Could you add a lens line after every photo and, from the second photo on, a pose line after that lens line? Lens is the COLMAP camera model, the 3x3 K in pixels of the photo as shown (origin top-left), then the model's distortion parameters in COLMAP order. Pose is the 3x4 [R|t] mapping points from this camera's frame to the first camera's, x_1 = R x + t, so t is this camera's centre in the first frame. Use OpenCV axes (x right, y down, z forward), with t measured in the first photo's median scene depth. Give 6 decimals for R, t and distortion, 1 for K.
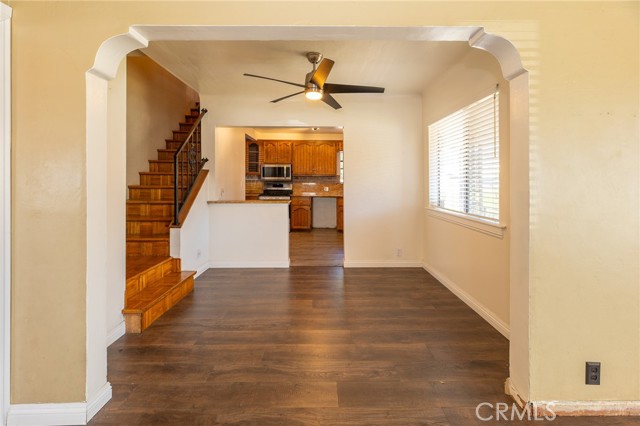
lens RADIAL K [[271.0, 0, 331.7], [0, 271.0, 188.1], [0, 0, 1]] dist [-0.000029, -0.000066]
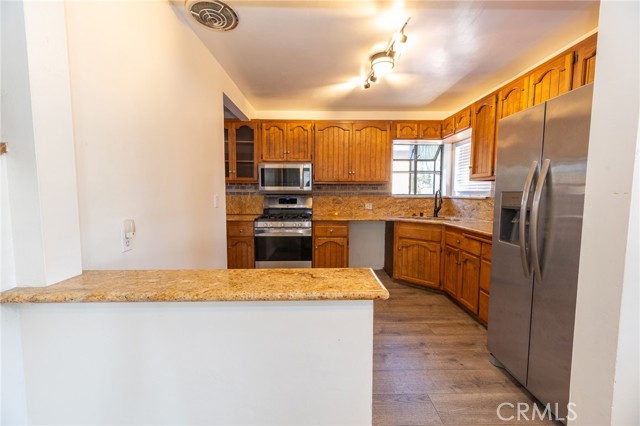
lens RADIAL K [[299.4, 0, 338.3], [0, 299.4, 215.7], [0, 0, 1]] dist [-0.000783, -0.000128]
pose [[0.999995, -0.001697, 0.002568, -0.099160], [0.001560, 0.998619, 0.052521, -0.012417], [-0.002653, -0.052517, 0.998617, 0.383810]]
